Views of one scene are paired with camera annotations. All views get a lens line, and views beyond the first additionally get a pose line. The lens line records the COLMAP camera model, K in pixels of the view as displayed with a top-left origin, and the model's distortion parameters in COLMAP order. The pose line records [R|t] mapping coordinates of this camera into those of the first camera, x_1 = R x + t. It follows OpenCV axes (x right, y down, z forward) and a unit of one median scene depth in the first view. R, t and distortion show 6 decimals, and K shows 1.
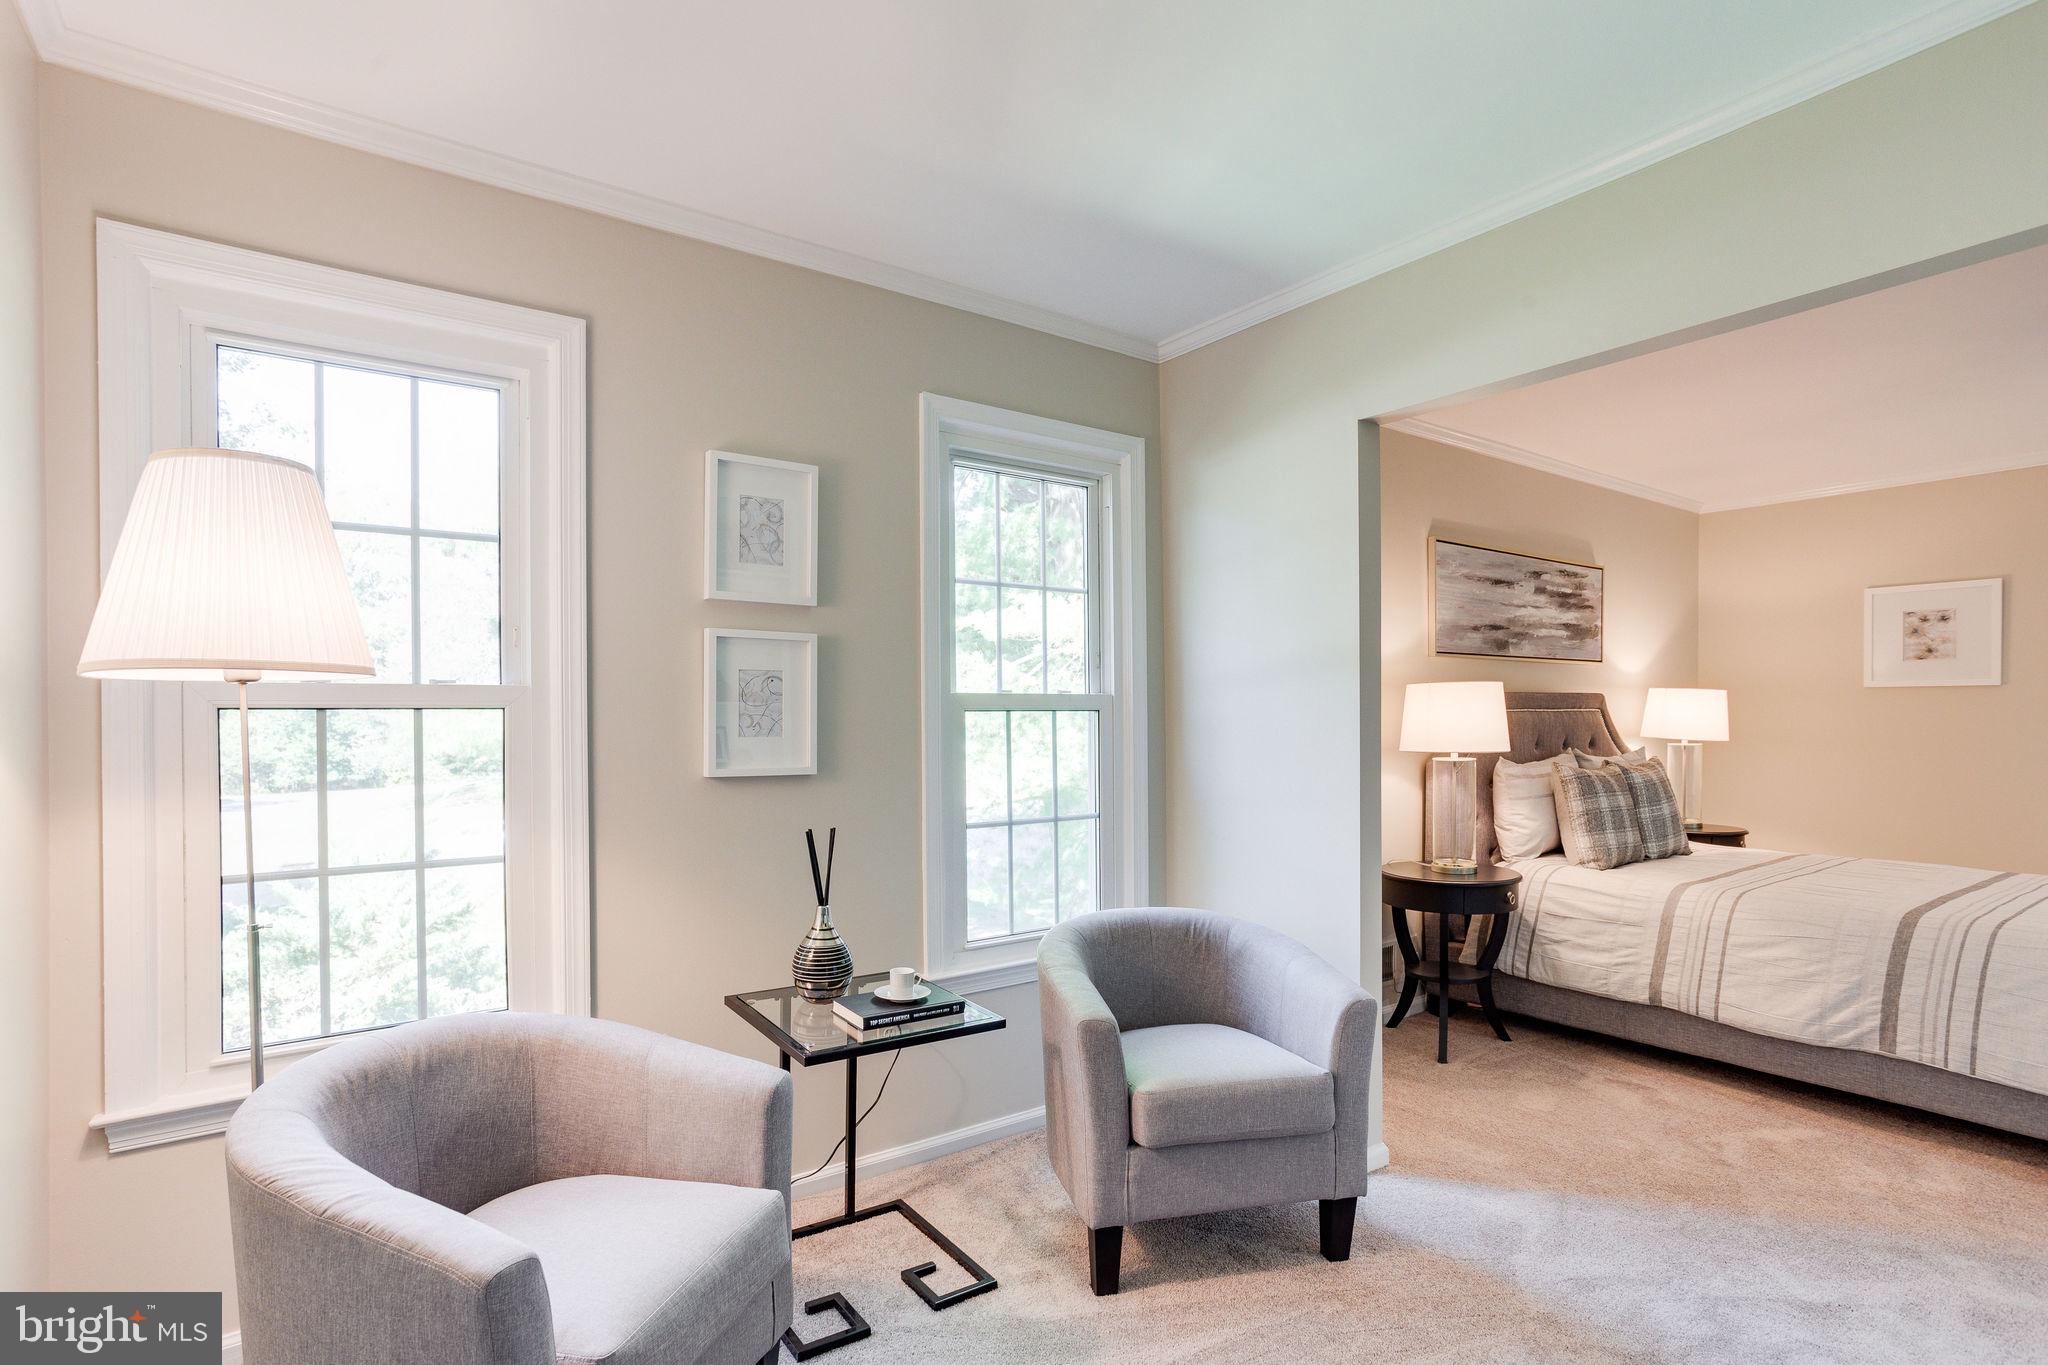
lens RADIAL K [[998.5, 0, 958.1], [0, 998.5, 732.8], [0, 0, 1]] dist [-0.037942, 0.000426]
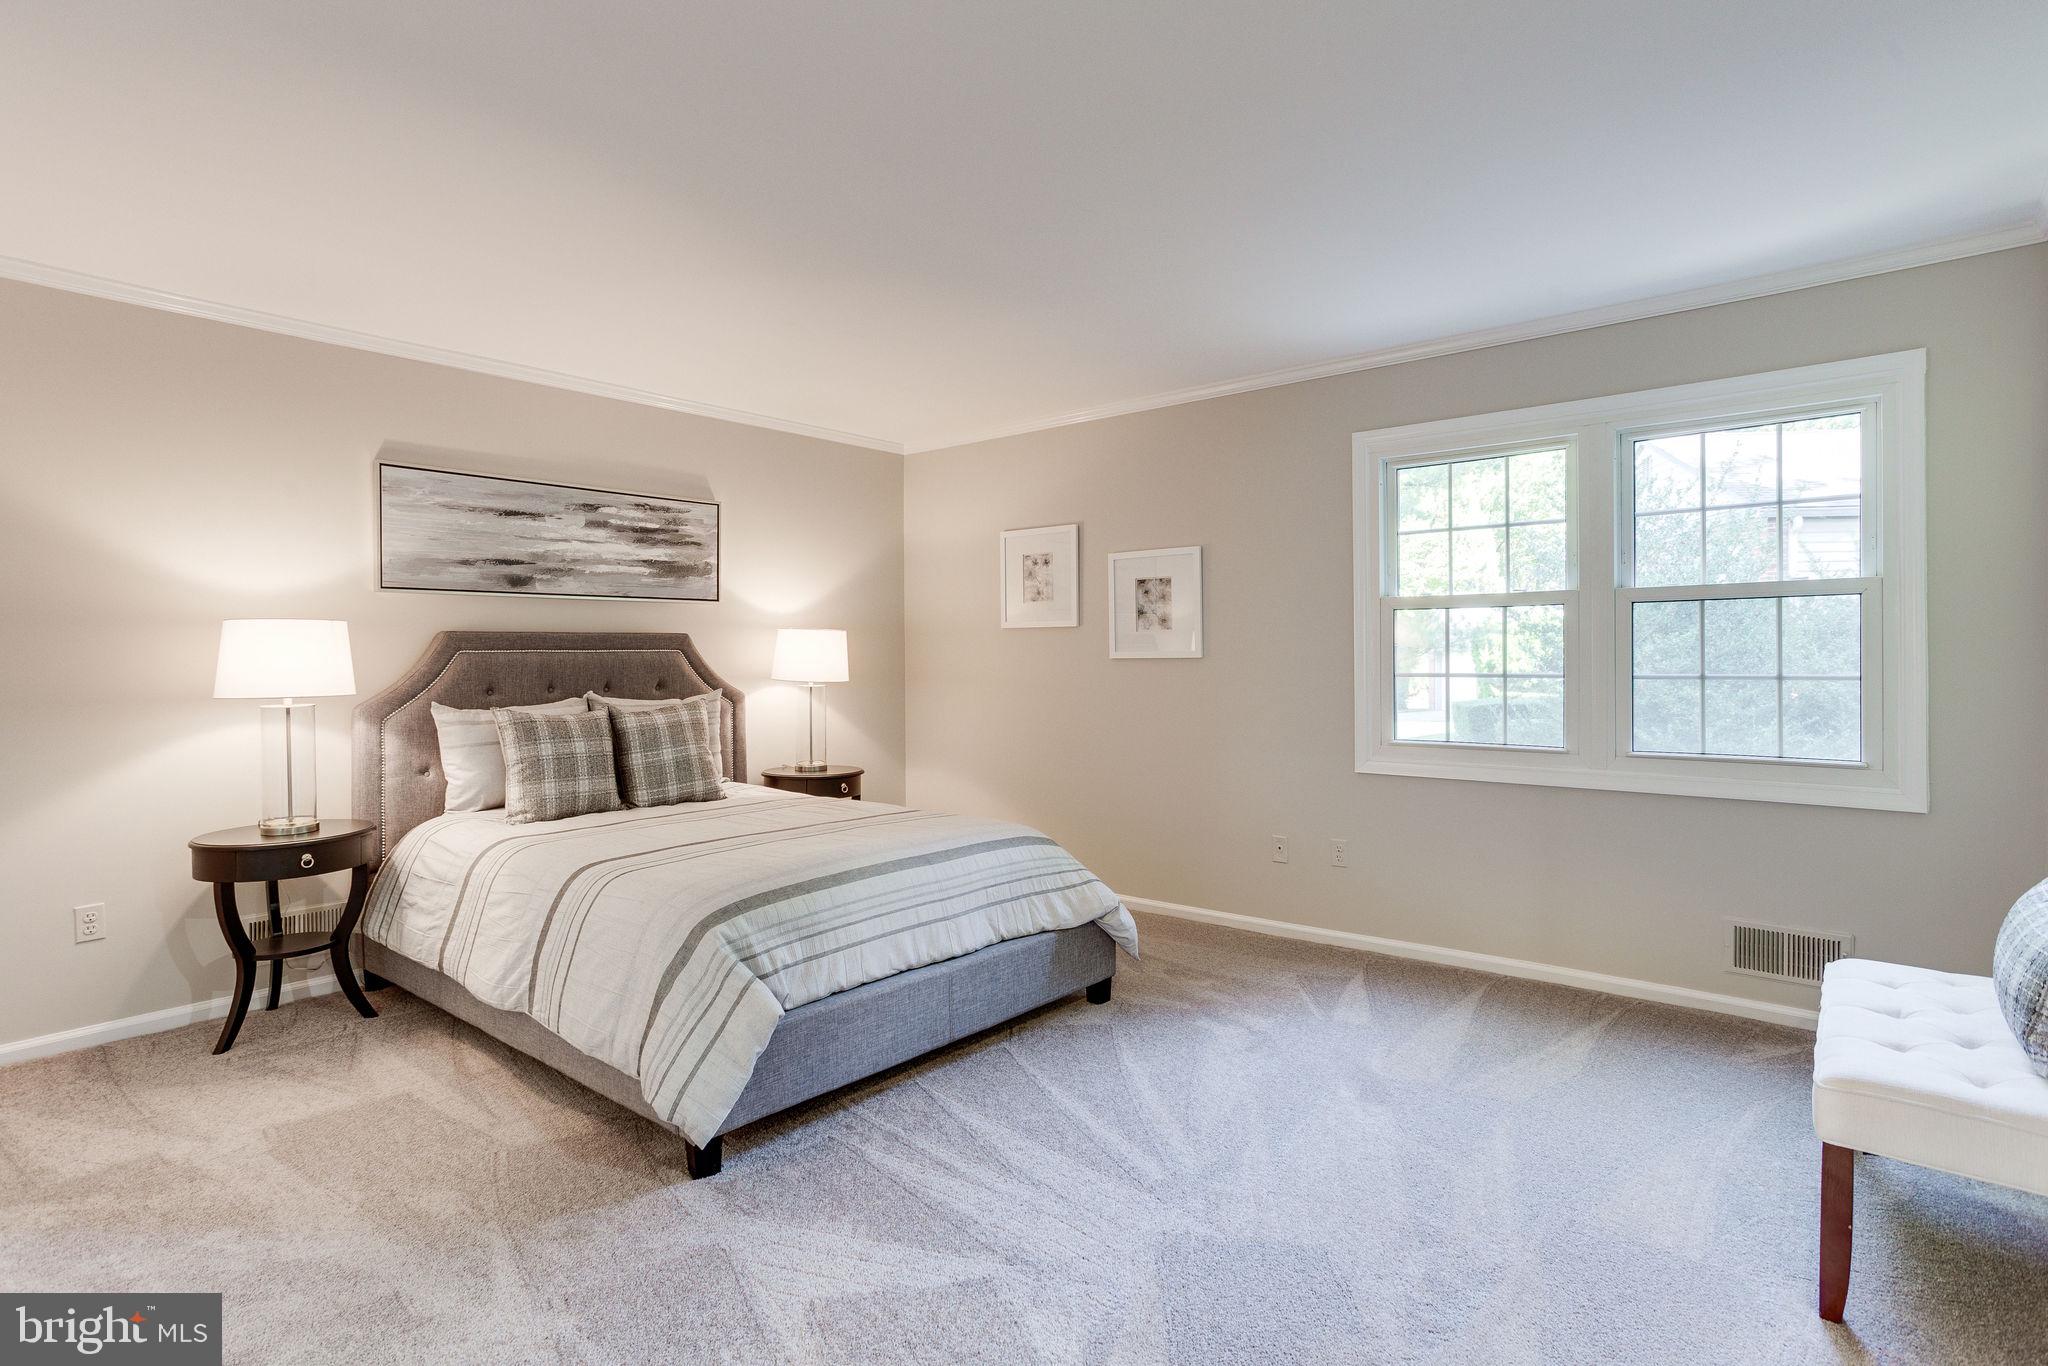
lens RADIAL K [[995.0, 0, 1018.1], [0, 995.0, 691.8], [0, 0, 1]] dist [-0.048830, 0.030871]
pose [[0.957921, -0.010460, 0.286841, 0.736013], [0.003945, 0.999721, 0.023281, -0.004155], [-0.287004, -0.021170, 0.957695, -0.029322]]
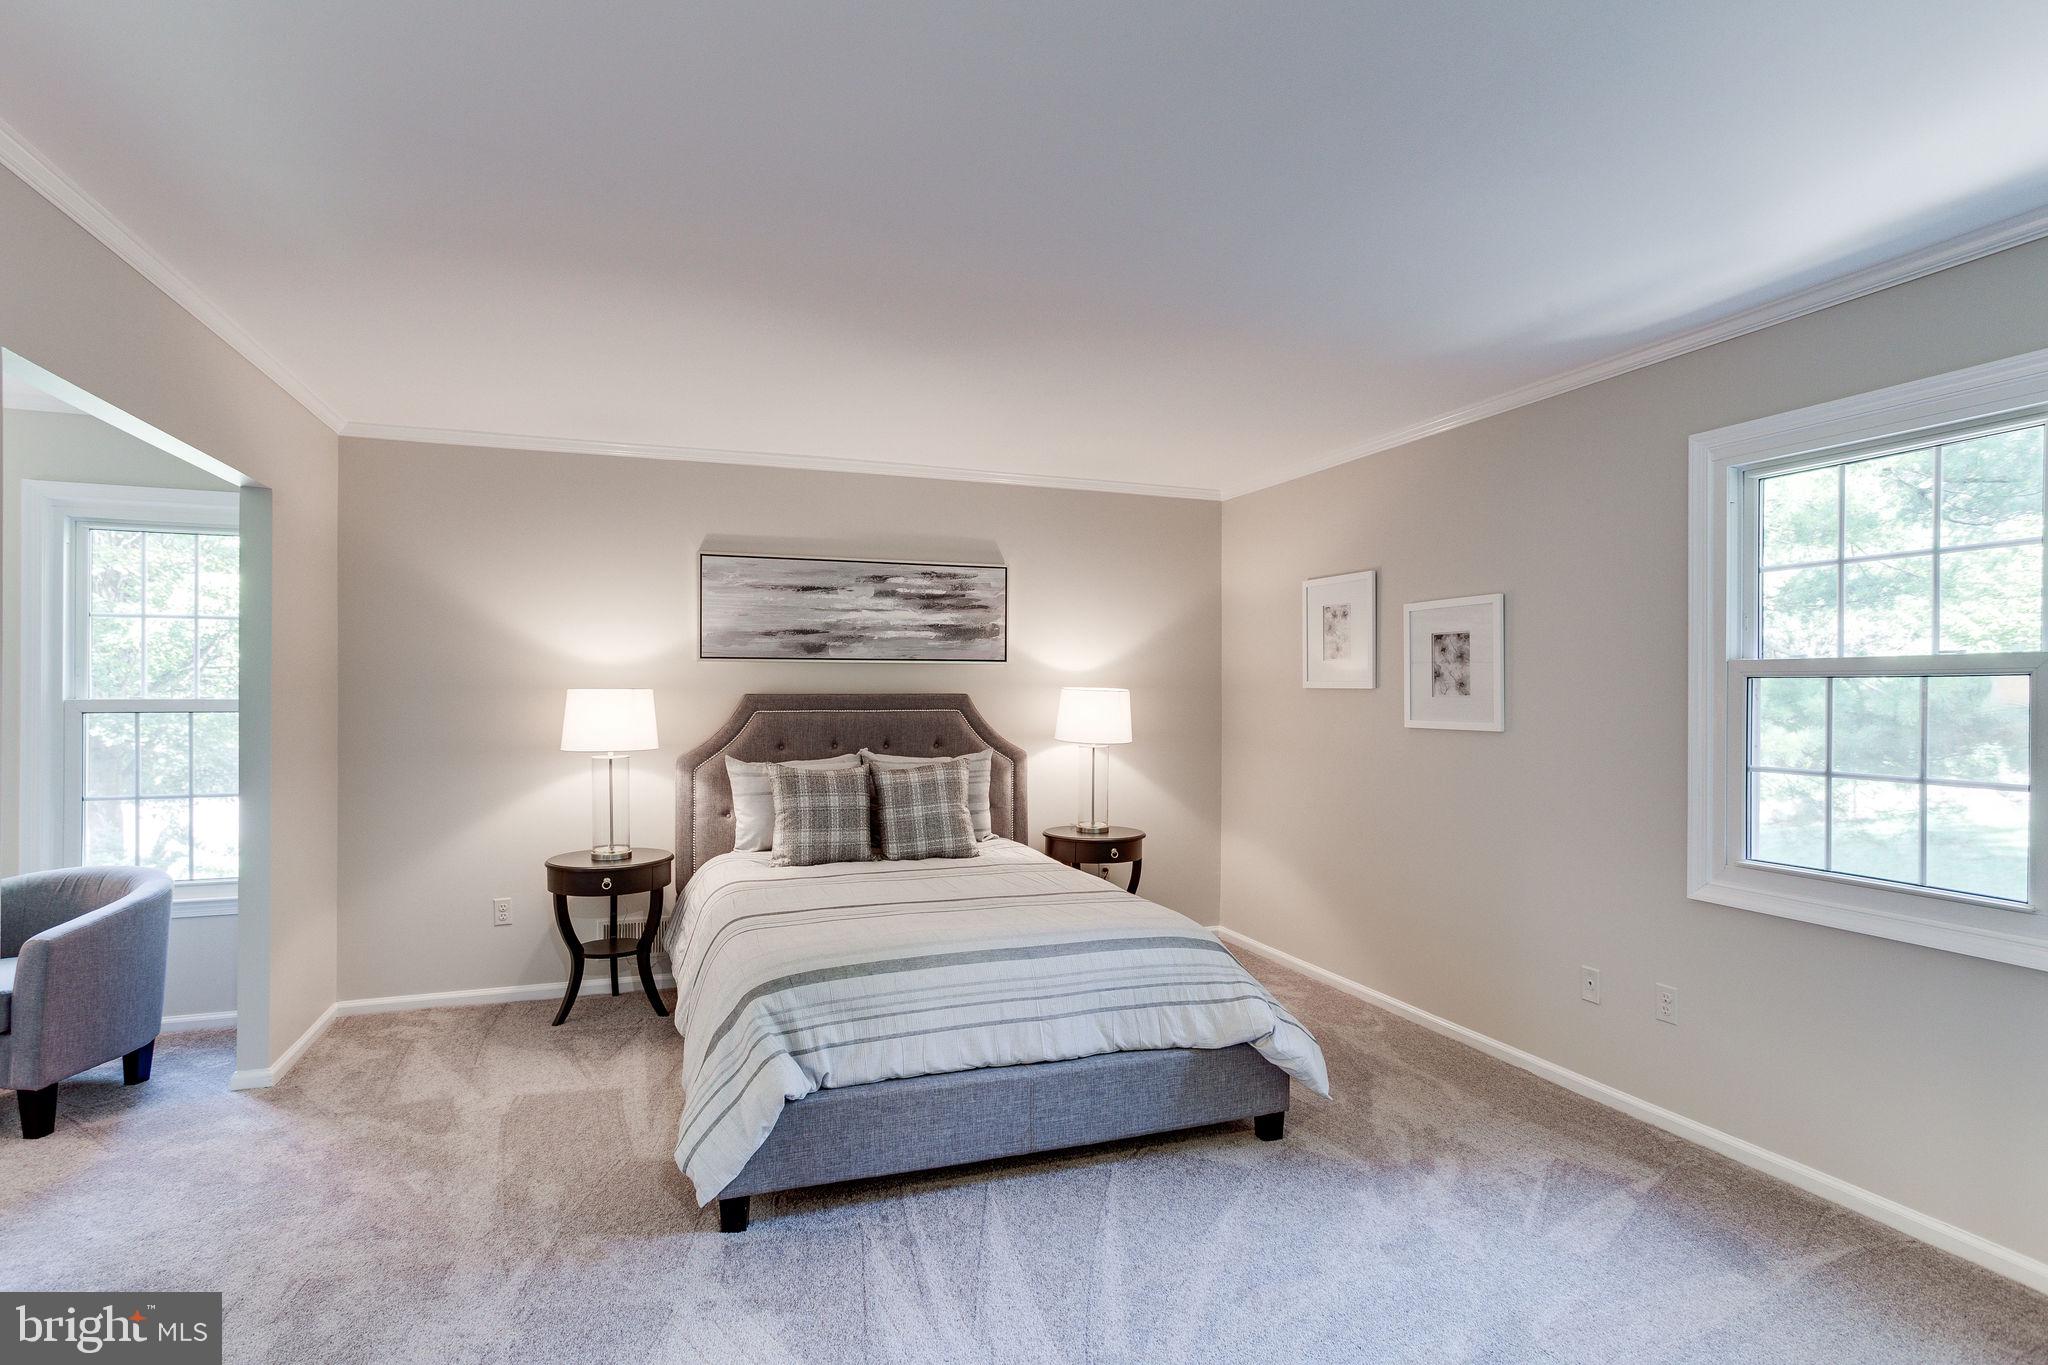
lens RADIAL K [[990.8, 0, 1018.5], [0, 990.8, 728.1], [0, 0, 1]] dist [-0.050546, 0.031199]
pose [[0.976625, 0.016844, -0.214291, 0.992290], [-0.011496, 0.999591, 0.026180, -0.034244], [0.214644, -0.023105, 0.976419, 0.016813]]
